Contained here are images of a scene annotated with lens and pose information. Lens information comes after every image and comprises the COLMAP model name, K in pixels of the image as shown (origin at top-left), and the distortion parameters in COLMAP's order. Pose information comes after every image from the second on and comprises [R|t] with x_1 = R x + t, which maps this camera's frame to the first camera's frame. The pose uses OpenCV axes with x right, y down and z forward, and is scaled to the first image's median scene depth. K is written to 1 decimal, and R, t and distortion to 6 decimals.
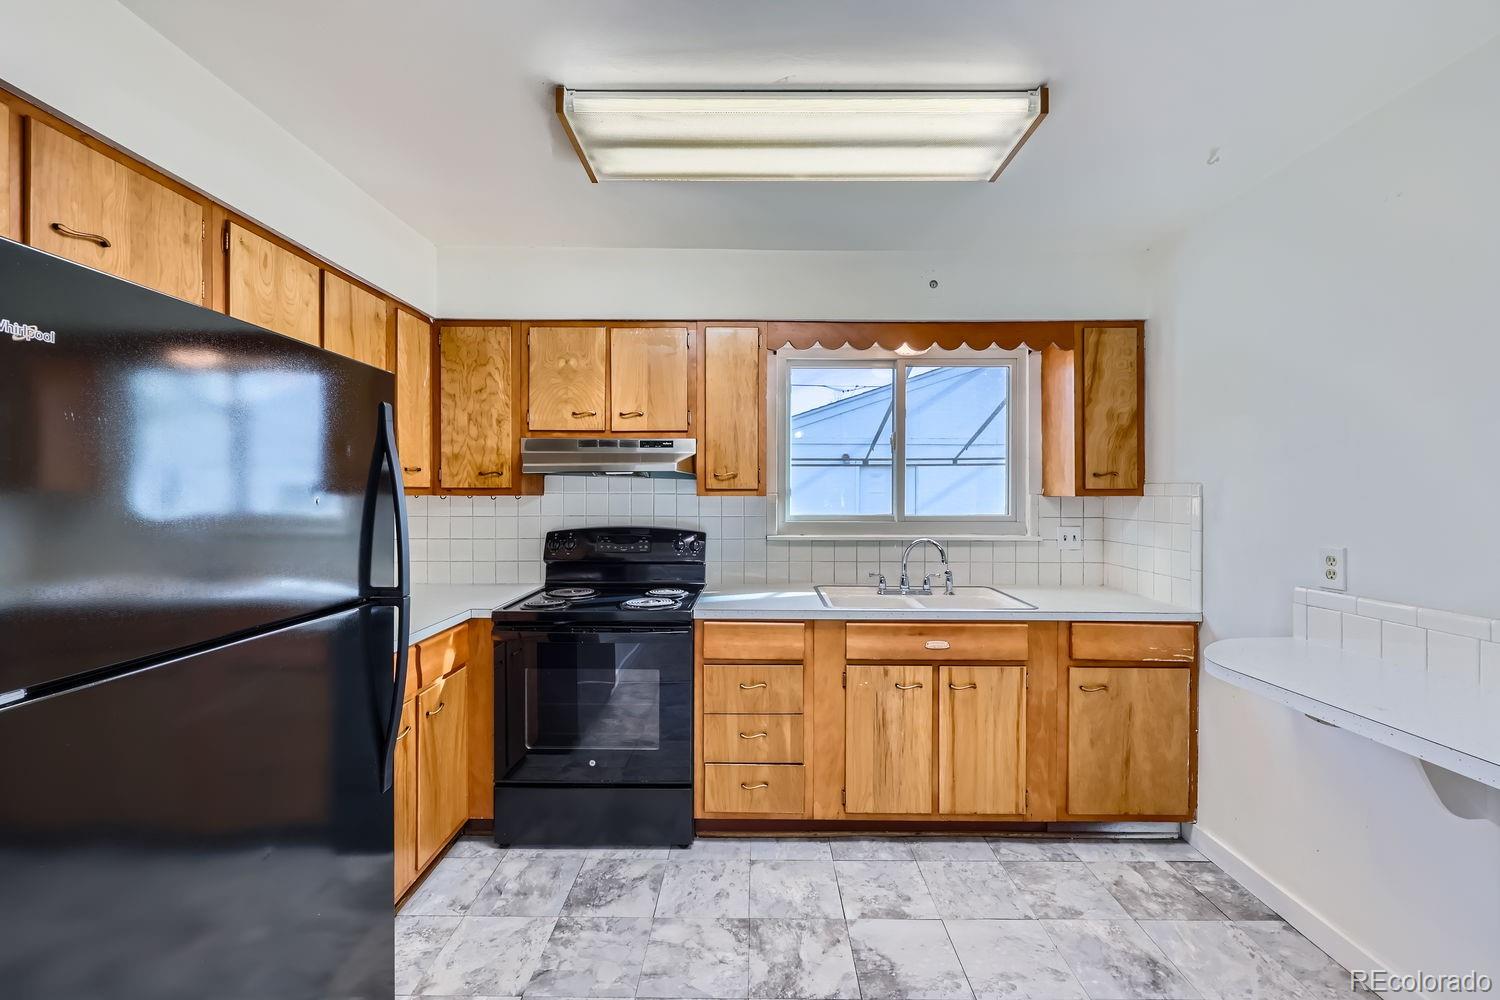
lens RADIAL K [[619.2, 0, 751.7], [0, 619.2, 494.2], [0, 0, 1]] dist [-0.000662, -0.000150]
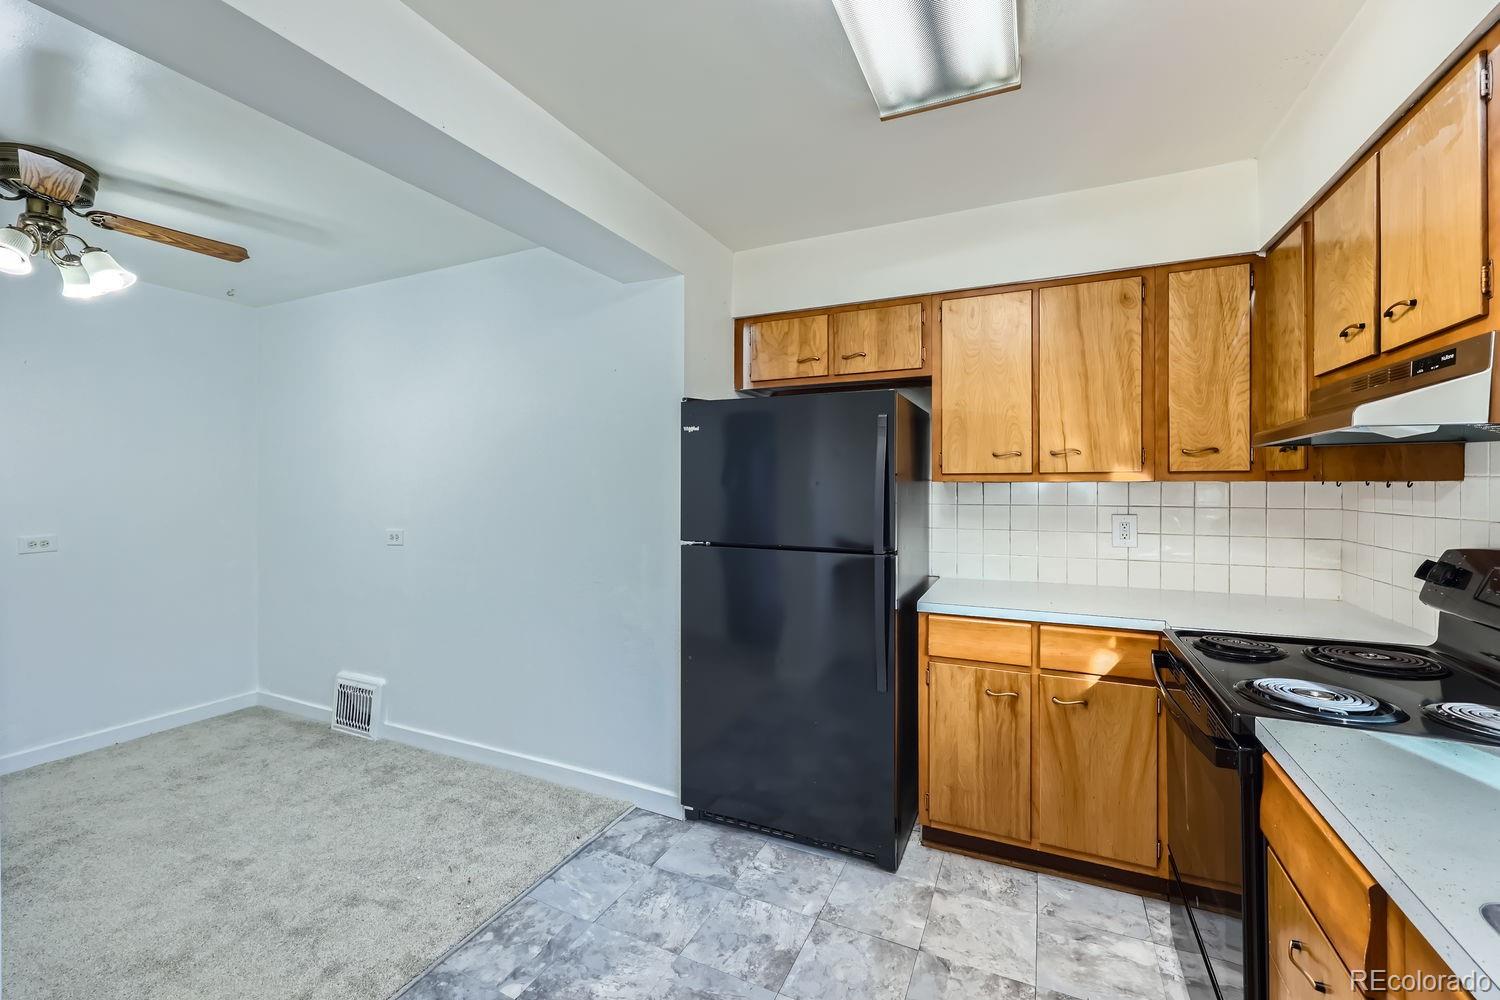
lens RADIAL K [[613.0, 0, 753.7], [0, 613.0, 484.6], [0, 0, 1]] dist [-0.001471, -0.000241]
pose [[-0.421910, 0.003163, -0.906632, 0.450749], [0.000282, 0.999994, 0.003357, 0.003548], [0.906638, 0.001161, -0.421909, 0.760964]]
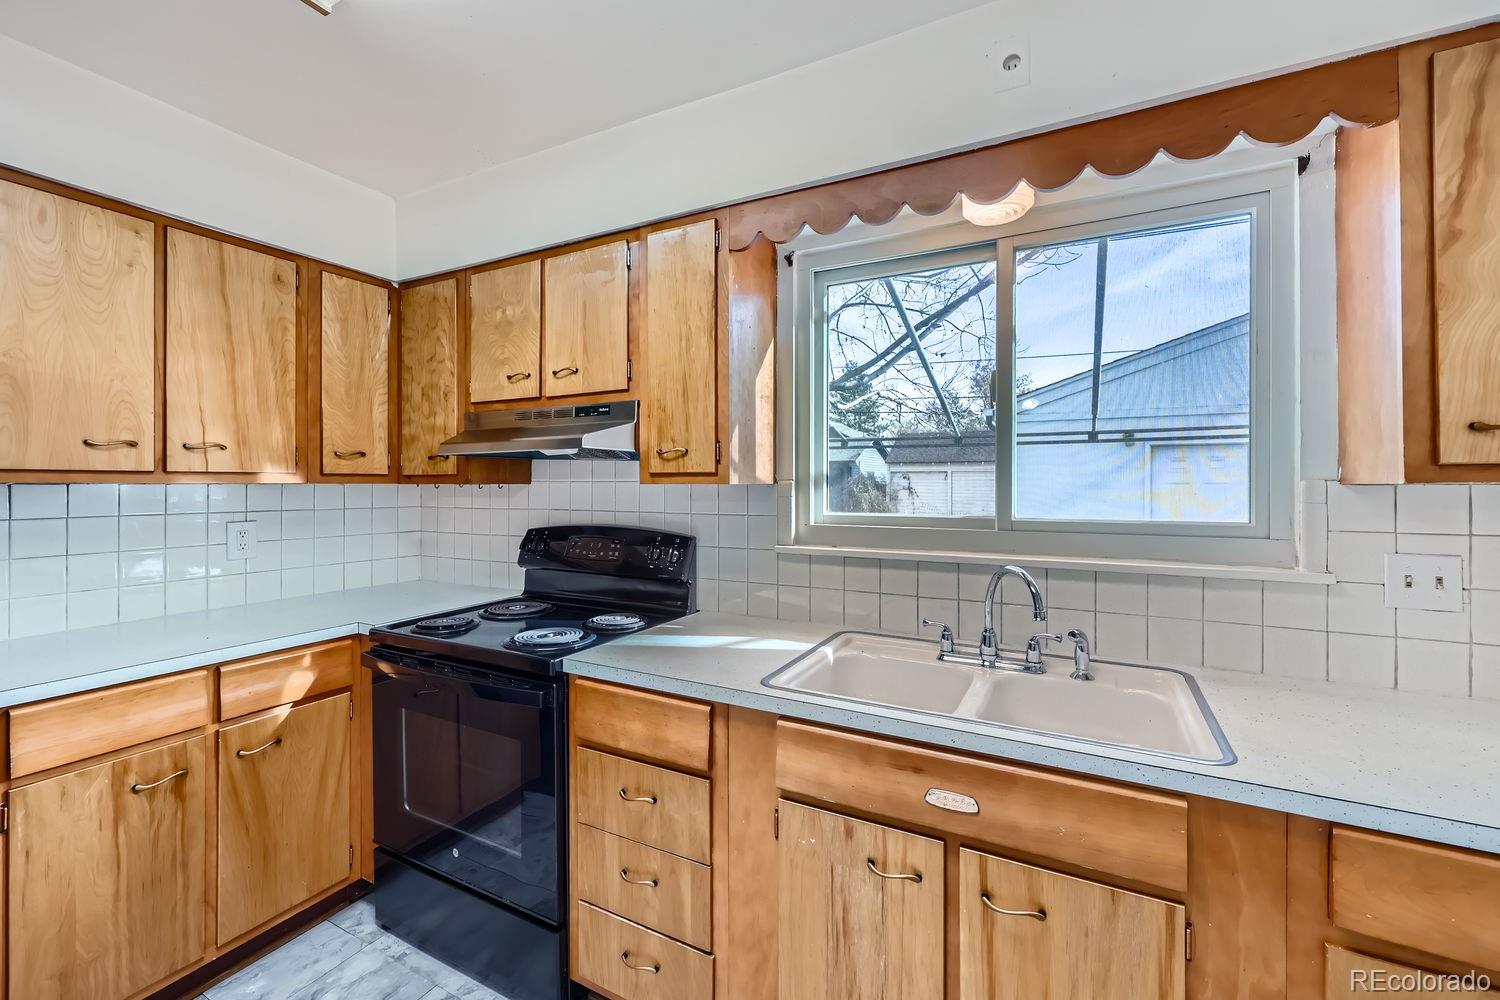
lens RADIAL K [[622.3, 0, 748.0], [0, 622.3, 483.9], [0, 0, 1]] dist [-0.000300, -0.000021]
pose [[0.884424, -0.001675, -0.466681, 0.344416], [-0.000099, 0.999993, -0.003777, 0.005468], [0.466684, 0.003387, 0.884418, 0.460339]]
